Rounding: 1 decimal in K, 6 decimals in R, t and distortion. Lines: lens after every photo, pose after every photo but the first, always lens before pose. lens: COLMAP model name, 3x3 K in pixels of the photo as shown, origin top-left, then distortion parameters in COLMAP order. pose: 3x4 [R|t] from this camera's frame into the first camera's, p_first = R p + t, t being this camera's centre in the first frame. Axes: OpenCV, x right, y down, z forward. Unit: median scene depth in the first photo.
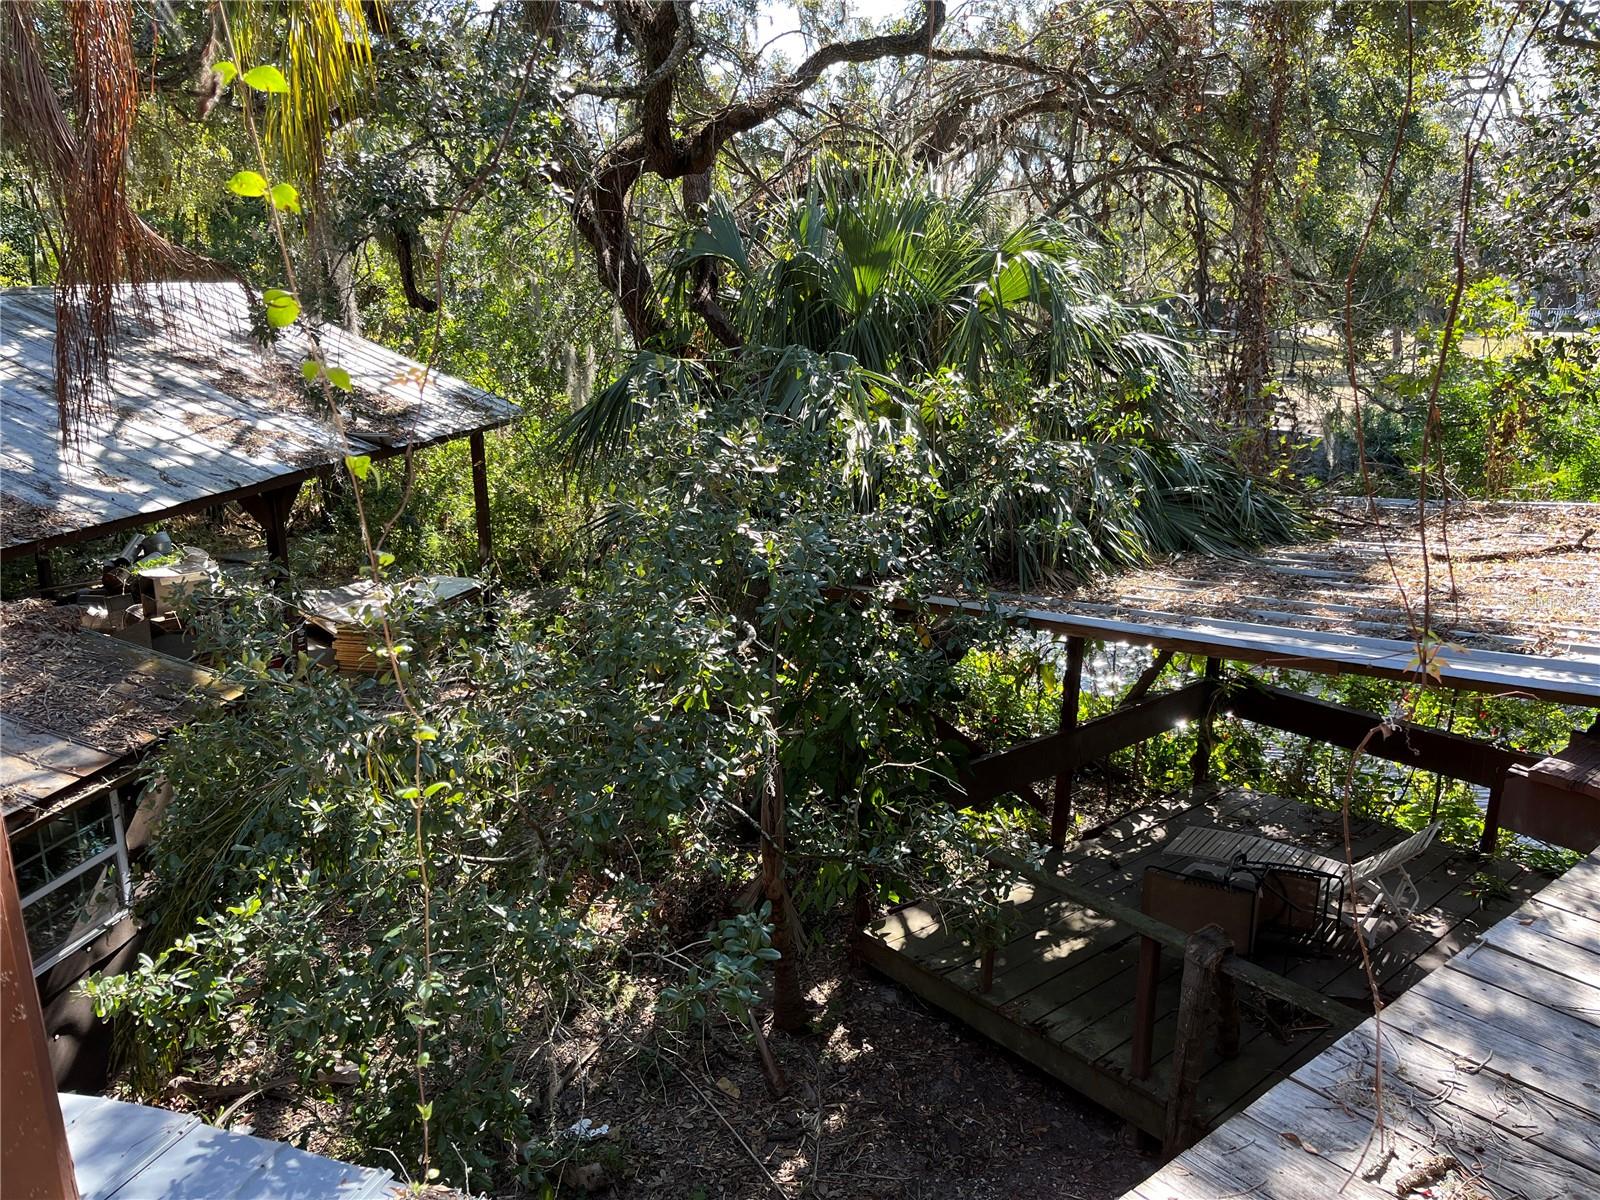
lens RADIAL K [[1195.8, 0, 793.4], [0, 1195.8, 596.0], [0, 0, 1]] dist [0.073176, -0.110097]
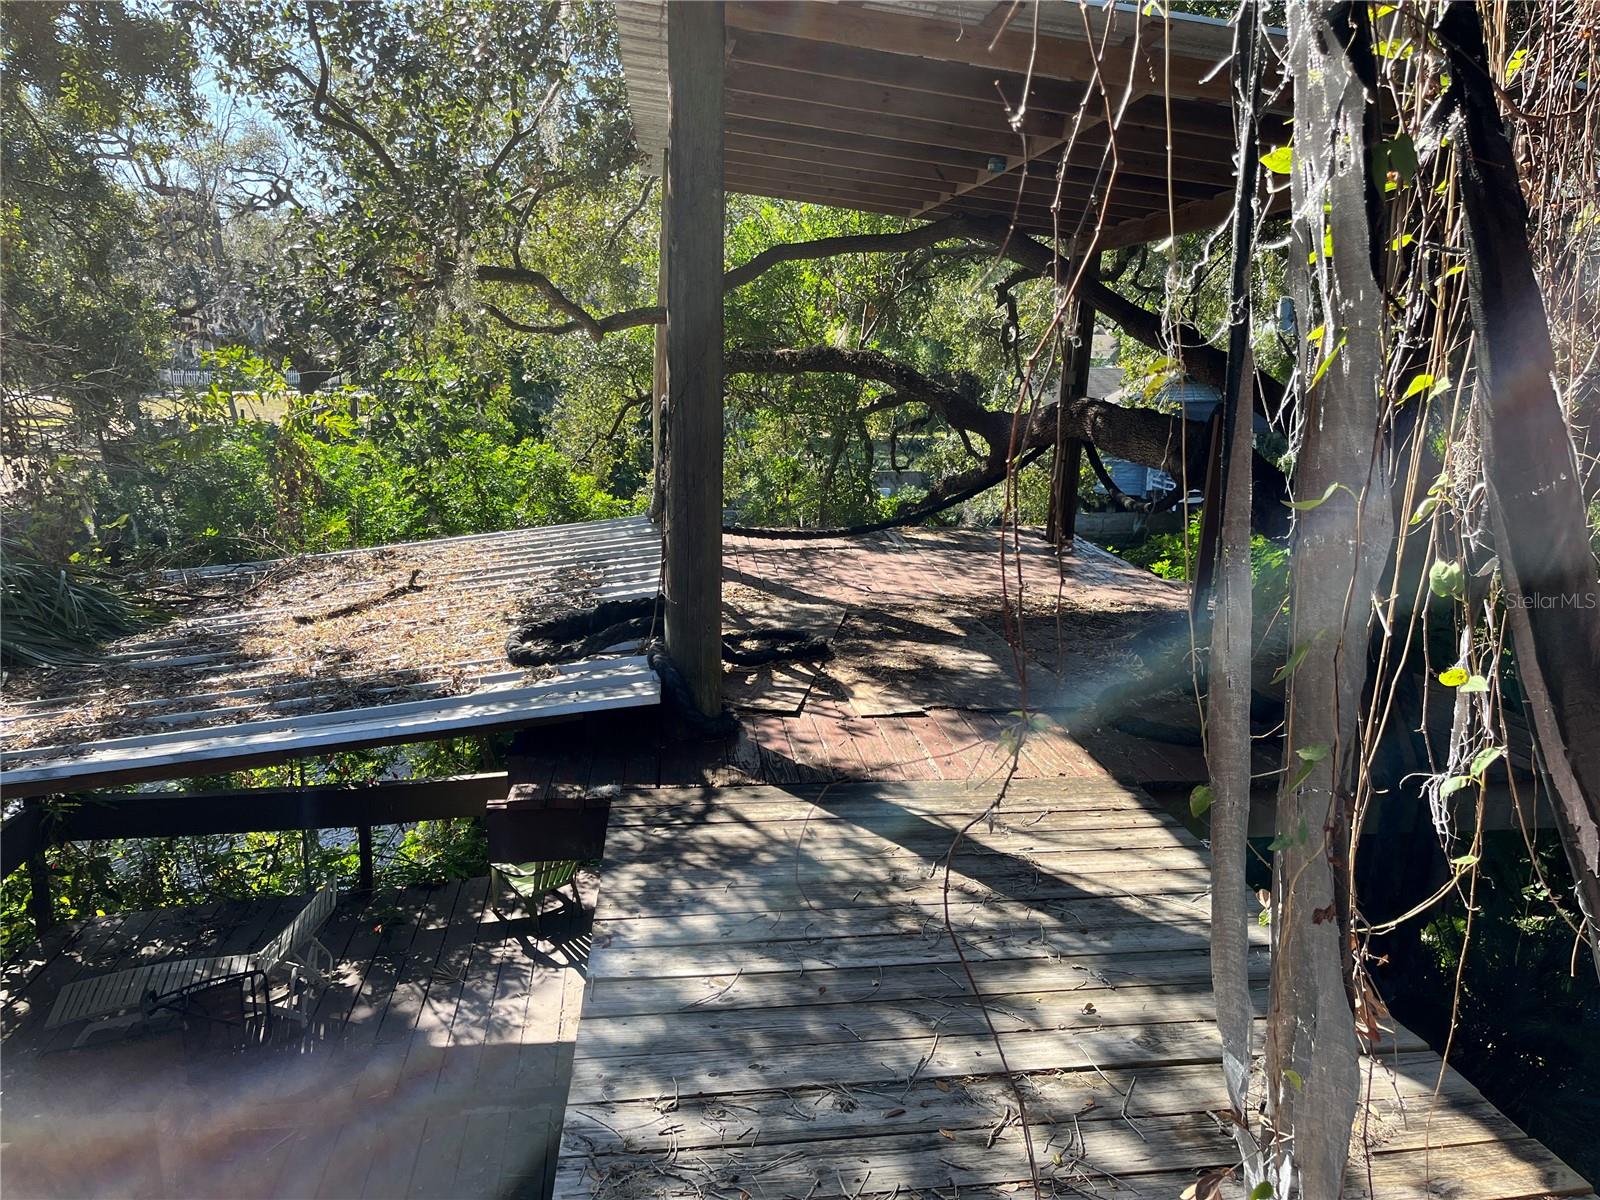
lens RADIAL K [[1195.8, 0, 793.4], [0, 1195.8, 596.0], [0, 0, 1]] dist [0.073176, -0.110097]
pose [[0.542867, -0.162954, 0.823857, -0.061734], [0.203408, 0.977298, 0.059272, -0.027960], [-0.814813, 0.135402, 0.563690, 0.109073]]
